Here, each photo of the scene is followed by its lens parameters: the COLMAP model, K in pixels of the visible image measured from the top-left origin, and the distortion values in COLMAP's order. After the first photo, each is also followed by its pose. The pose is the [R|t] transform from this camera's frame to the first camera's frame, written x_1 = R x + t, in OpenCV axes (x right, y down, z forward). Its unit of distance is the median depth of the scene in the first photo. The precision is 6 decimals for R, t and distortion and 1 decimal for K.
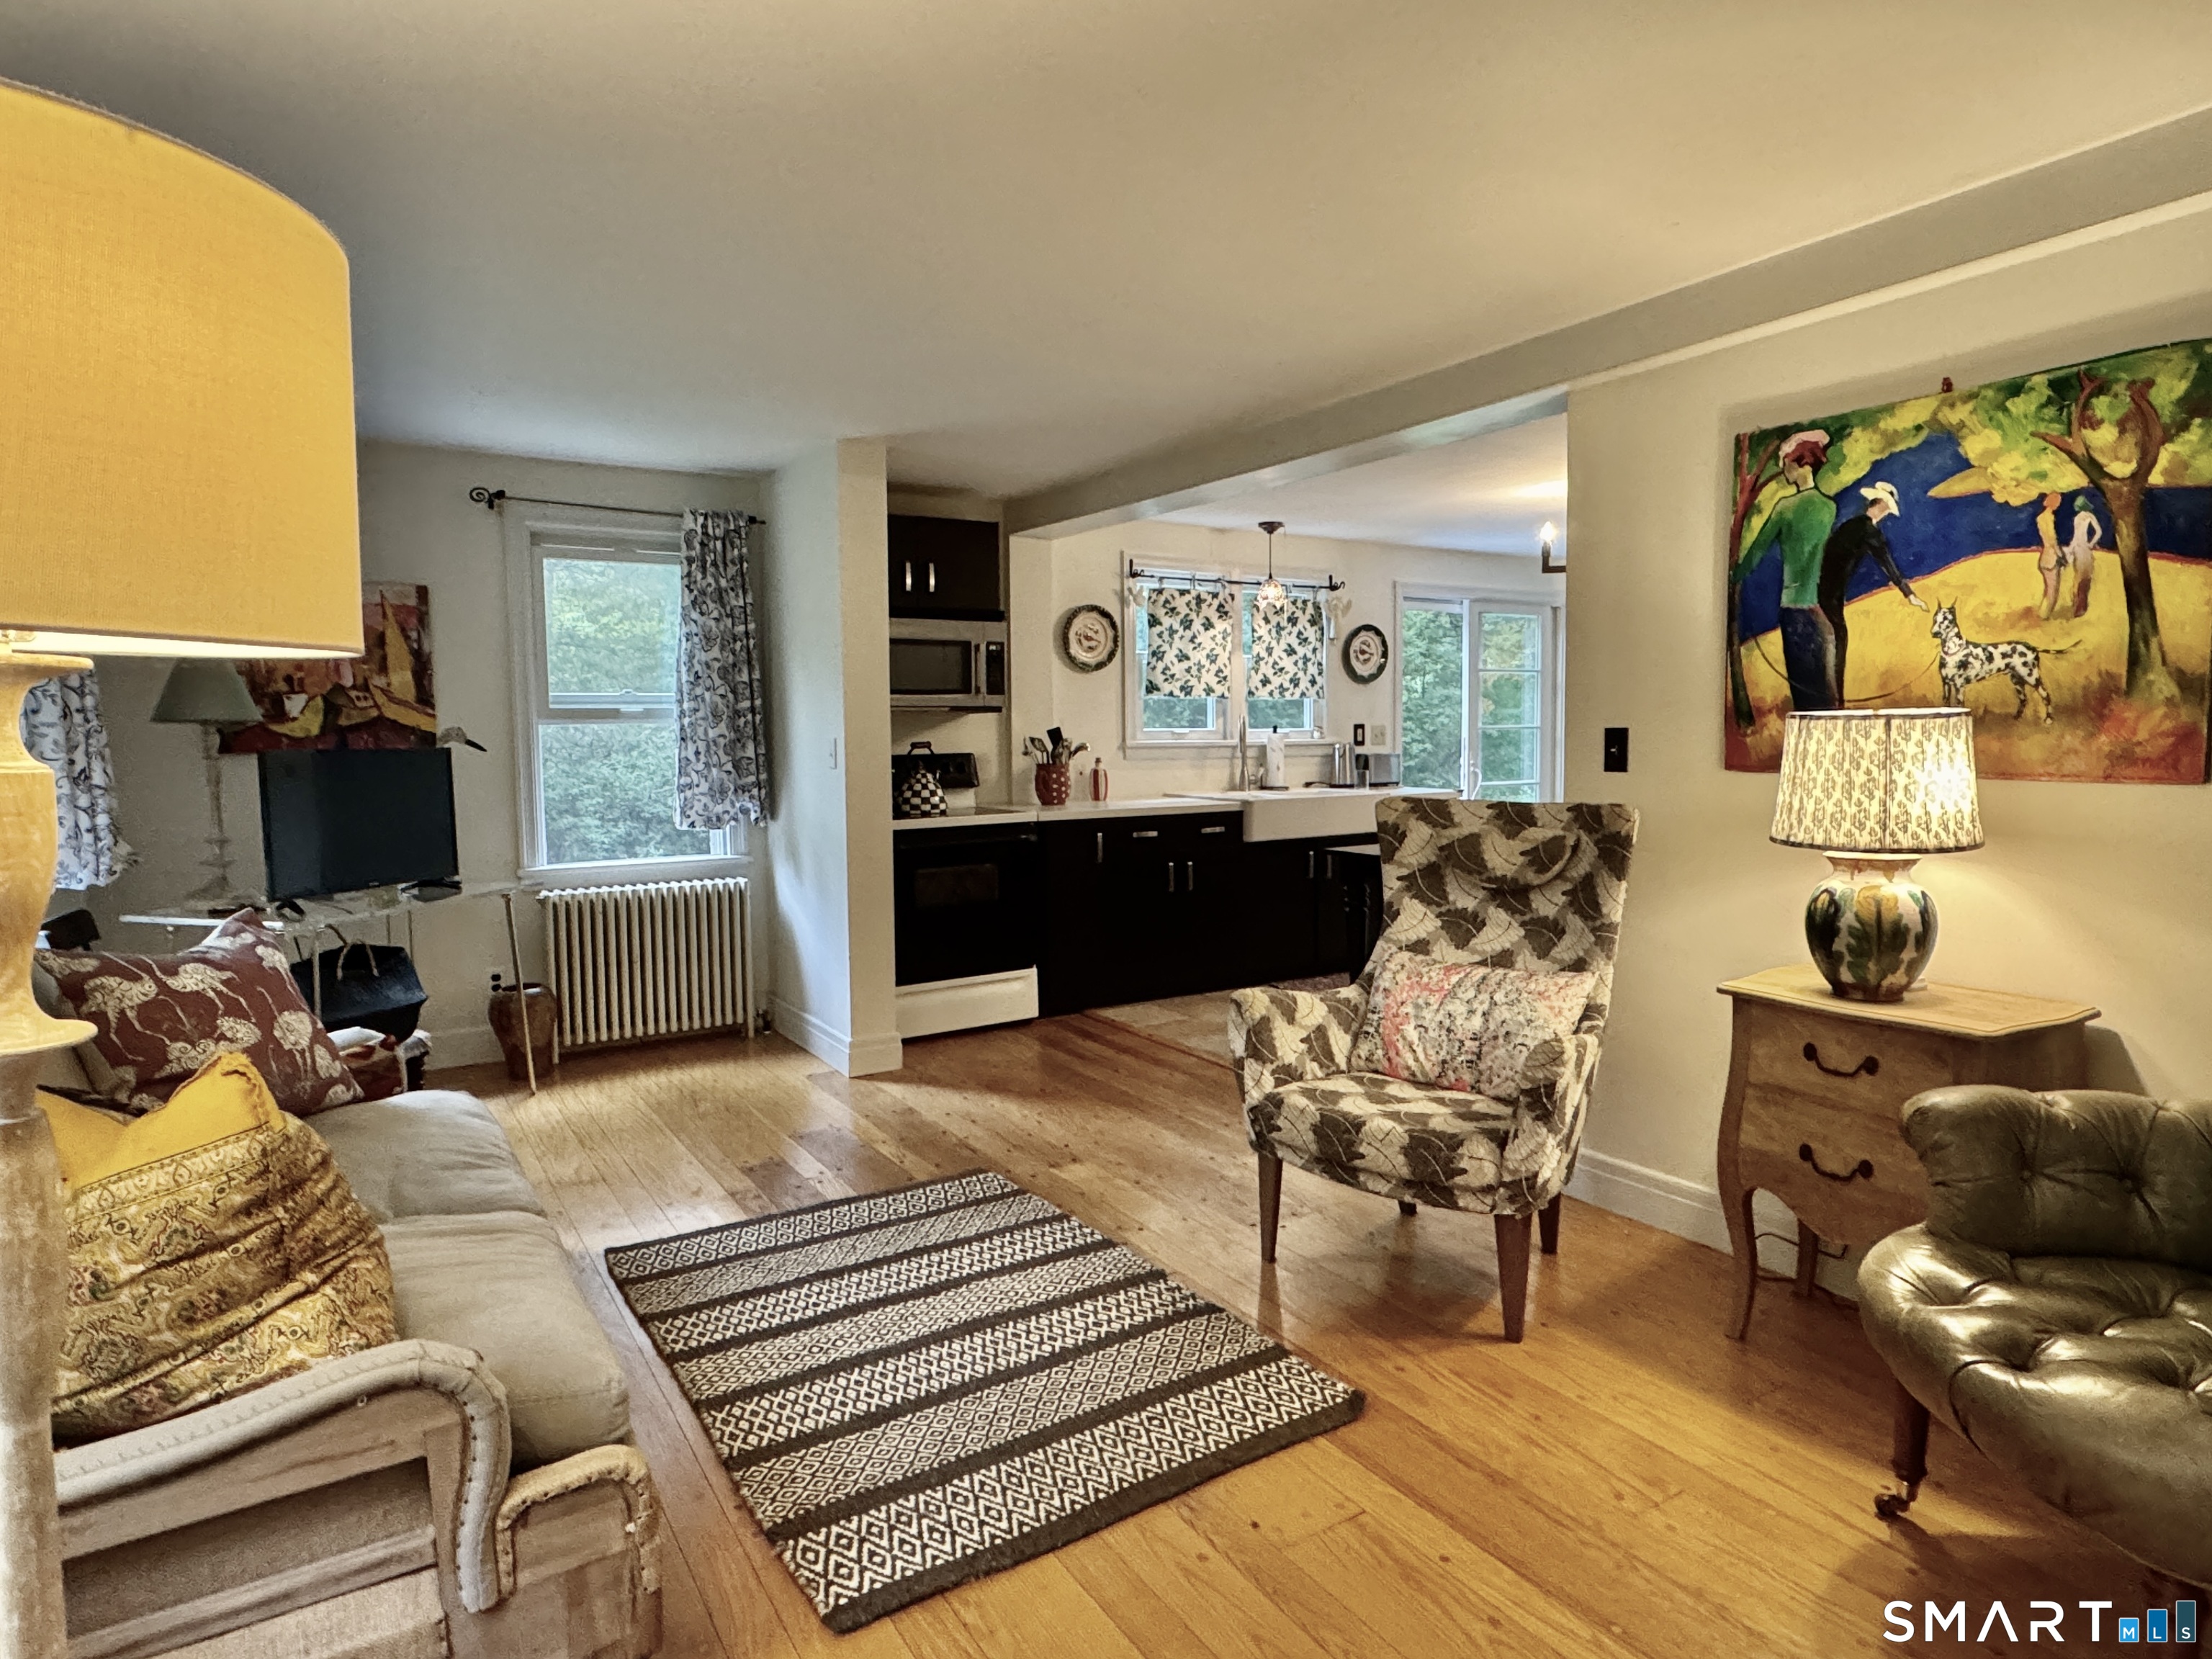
lens RADIAL K [[1305.9, 0, 1104.1], [0, 1305.9, 823.2], [0, 0, 1]] dist [0.001337, 0.001931]
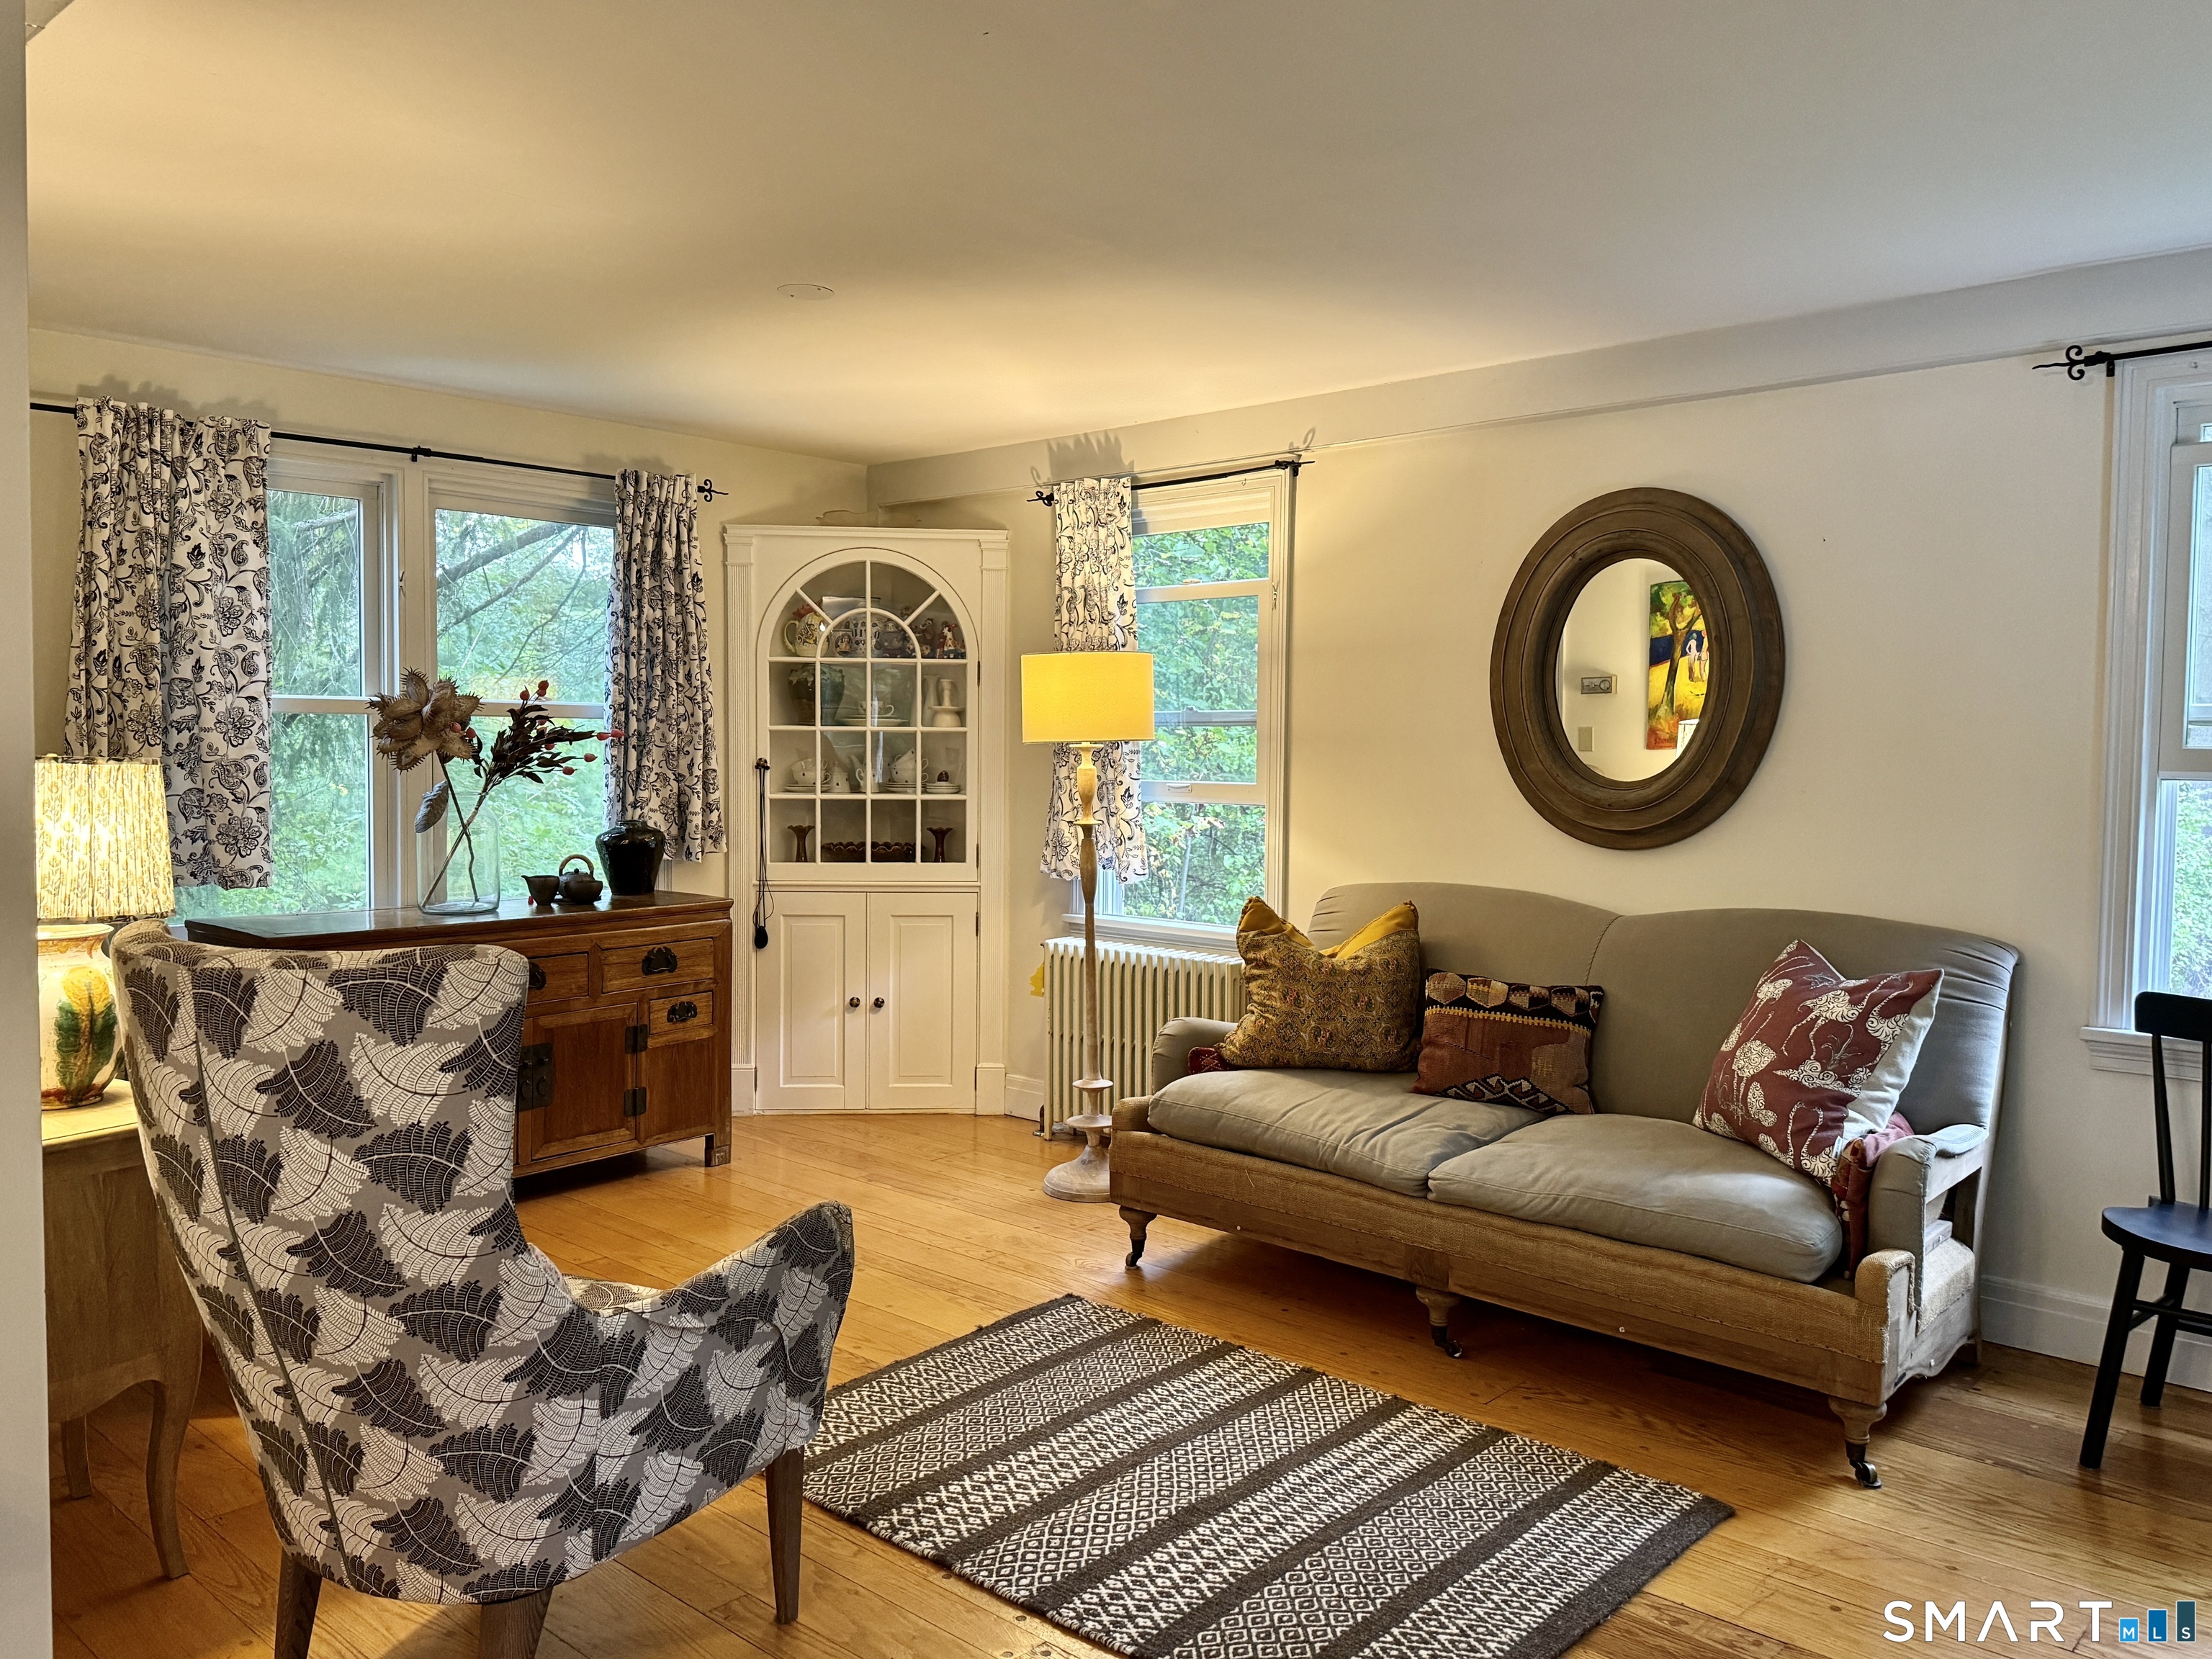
lens RADIAL K [[1665.0, 0, 1104.2], [0, 1665.0, 823.7], [0, 0, 1]] dist [0.054472, -0.015935]
pose [[-0.962021, 0.011770, -0.272721, 0.234637], [-0.021518, 0.992691, 0.118747, -0.176392], [0.272125, 0.120106, -0.954737, 2.108779]]
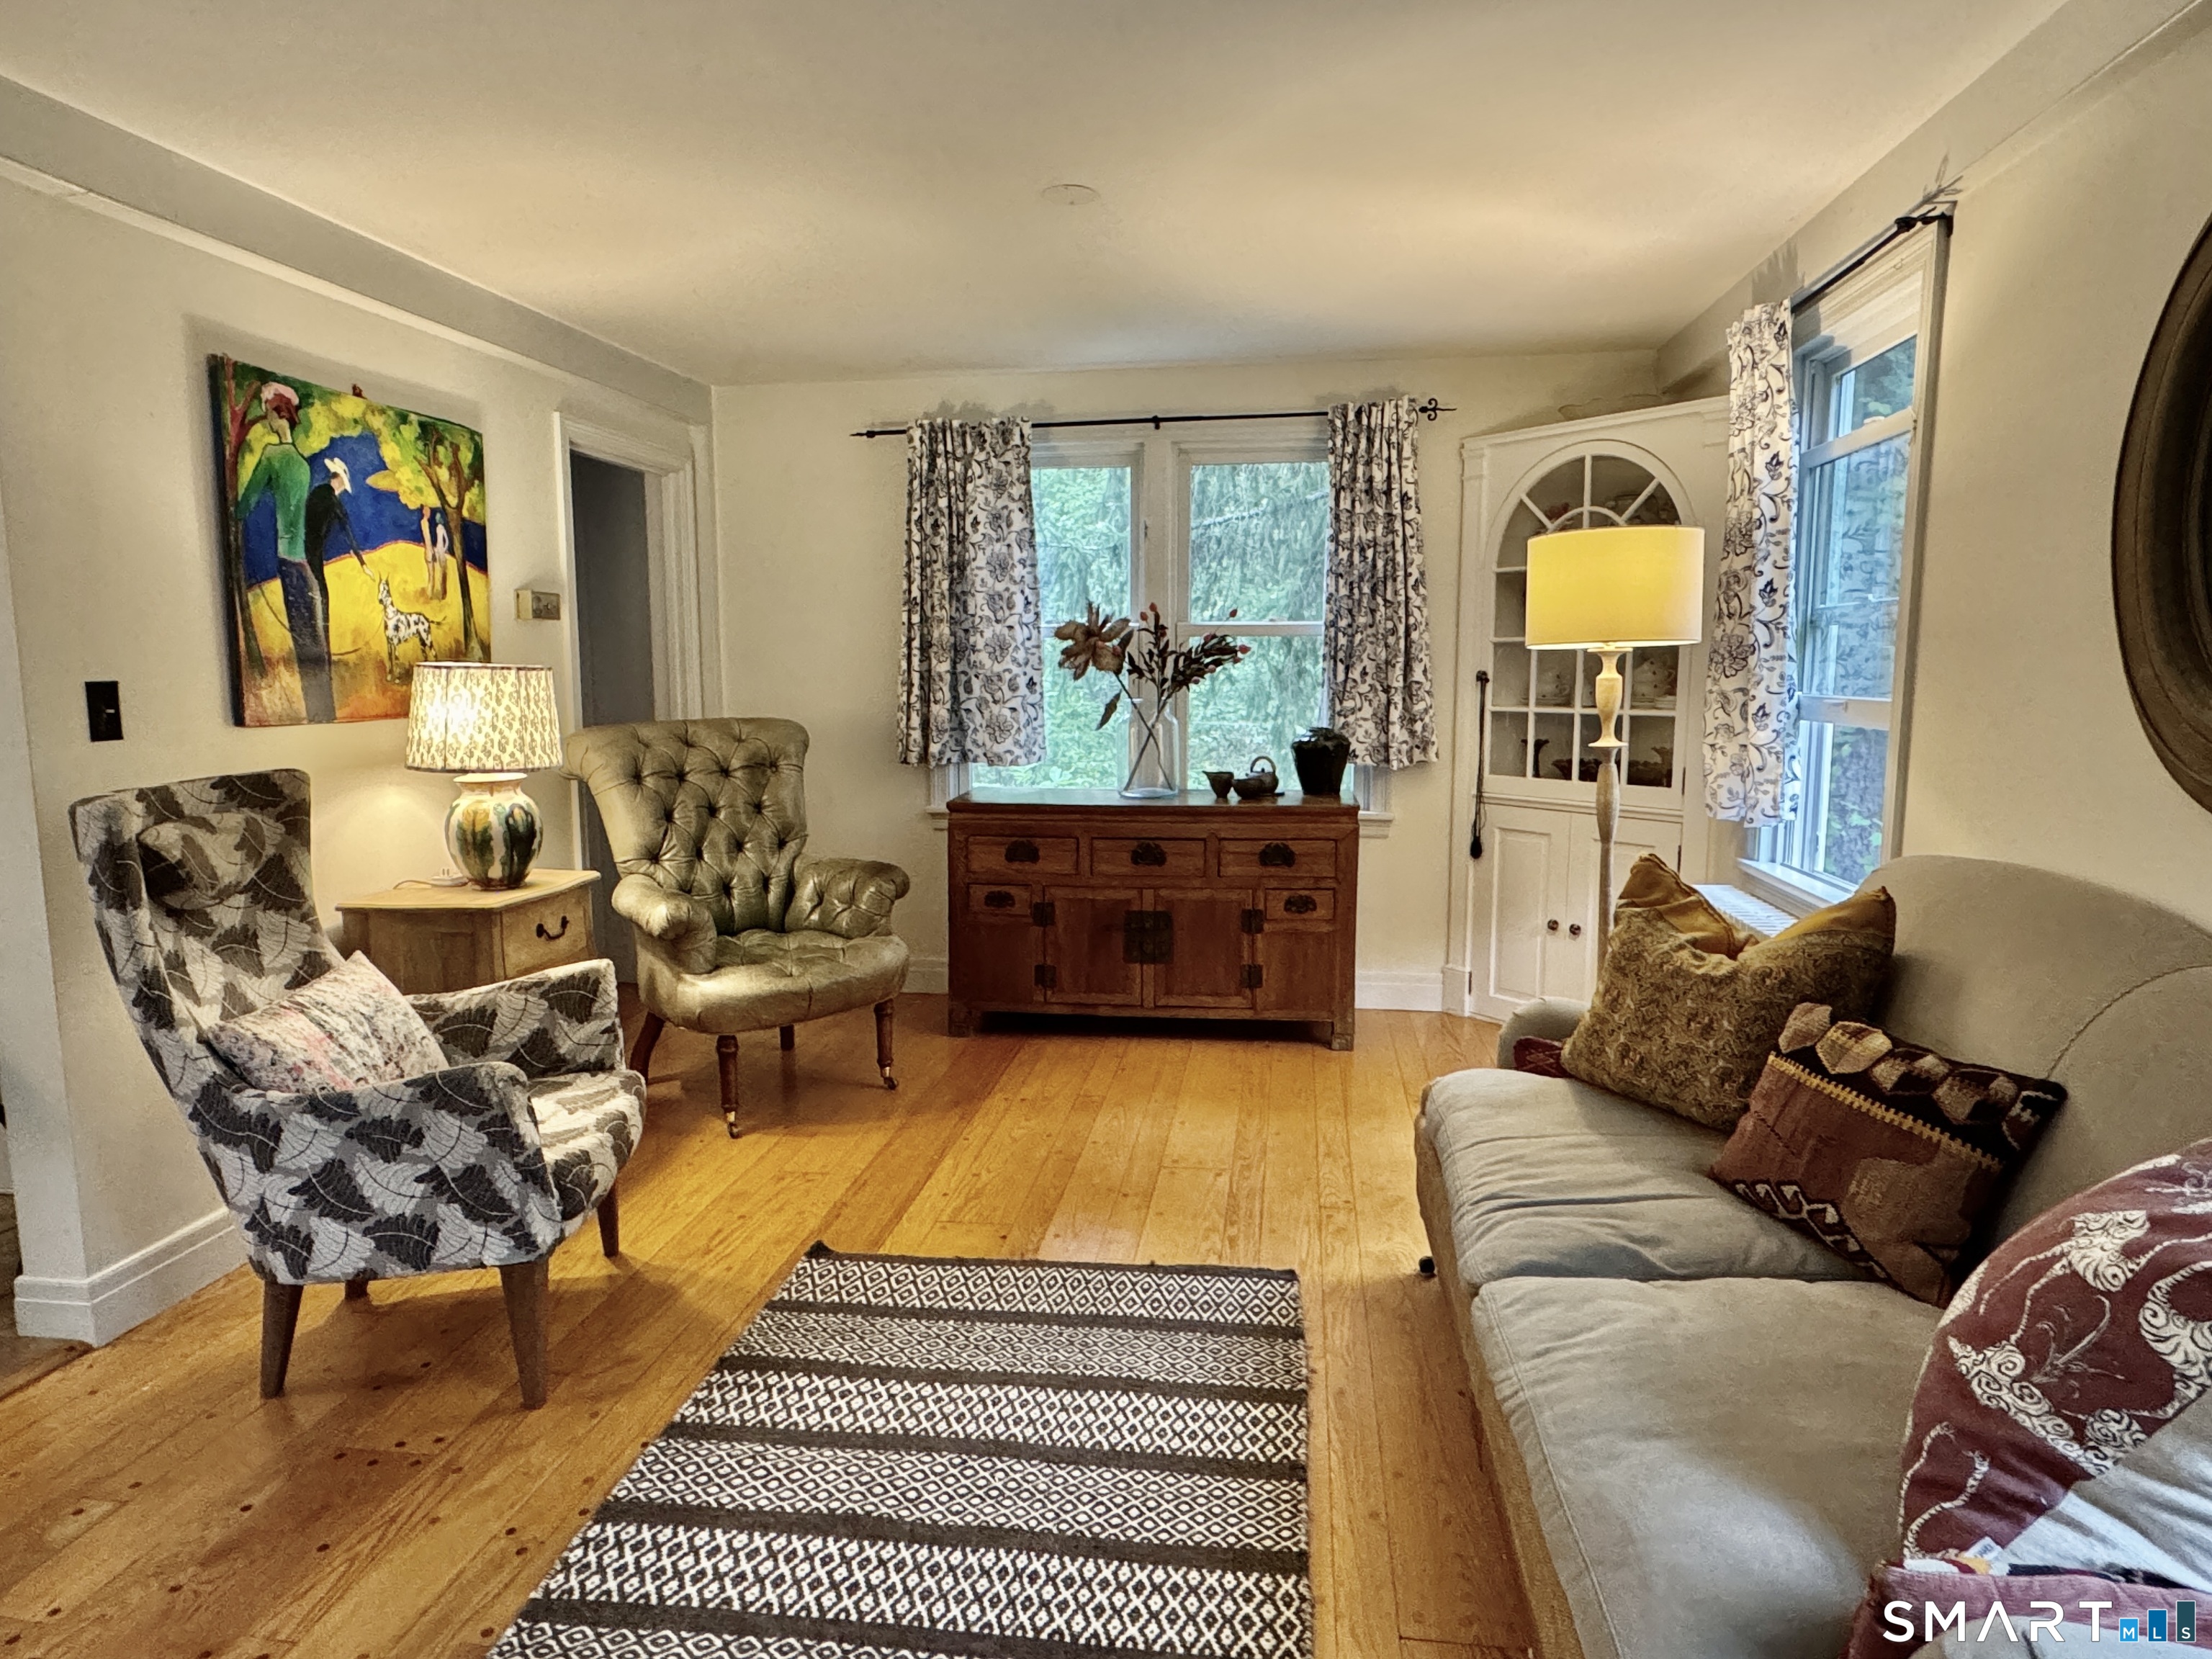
lens RADIAL K [[1305.9, 0, 1102.8], [0, 1305.9, 828.7], [0, 0, 1]] dist [0.001337, 0.001931]
pose [[-0.767622, -0.072119, 0.636833, -0.670786], [0.052992, 0.983104, 0.175208, -0.115216], [-0.638709, 0.168240, -0.750830, 1.534798]]
